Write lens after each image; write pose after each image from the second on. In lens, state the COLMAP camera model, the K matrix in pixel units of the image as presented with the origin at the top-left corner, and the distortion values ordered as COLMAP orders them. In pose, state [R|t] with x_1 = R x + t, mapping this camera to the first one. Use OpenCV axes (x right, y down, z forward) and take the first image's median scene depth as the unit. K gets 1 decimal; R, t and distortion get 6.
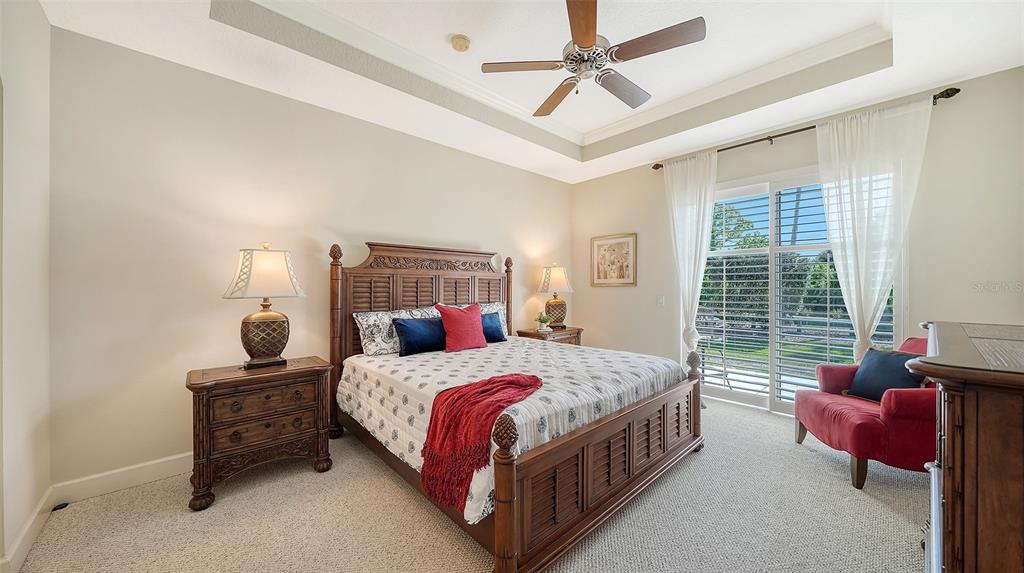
lens RADIAL K [[356.9, 0, 509.2], [0, 356.9, 284.9], [0, 0, 1]] dist [0.000061, 0.000011]
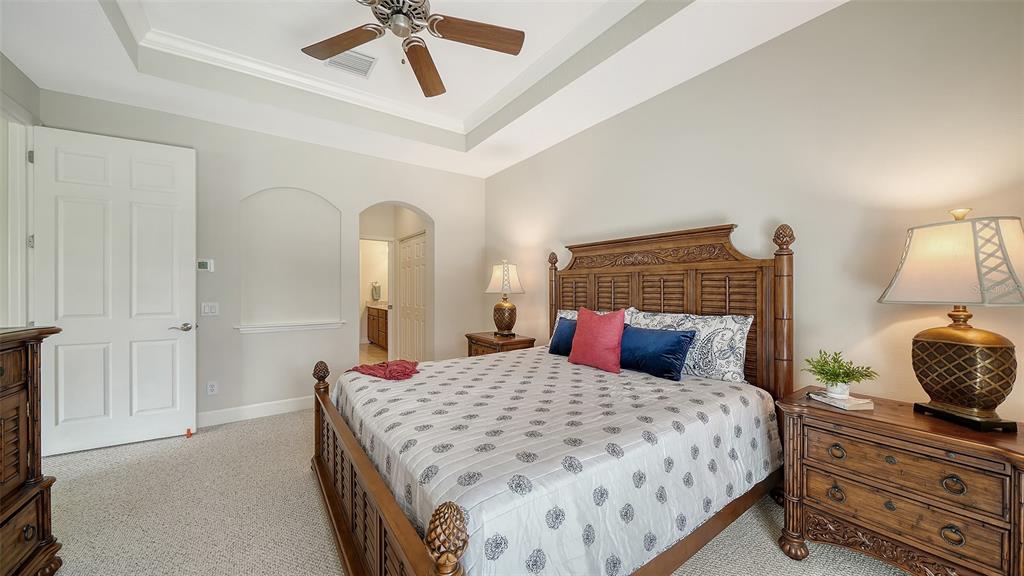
lens RADIAL K [[356.9, 0, 509.2], [0, 356.9, 286.4], [0, 0, 1]] dist [0.000061, 0.000011]
pose [[-0.127475, -0.004424, -0.991832, 0.710603], [0.002972, 0.999984, -0.004843, 0.008123], [0.991837, -0.003565, -0.127460, 0.970217]]
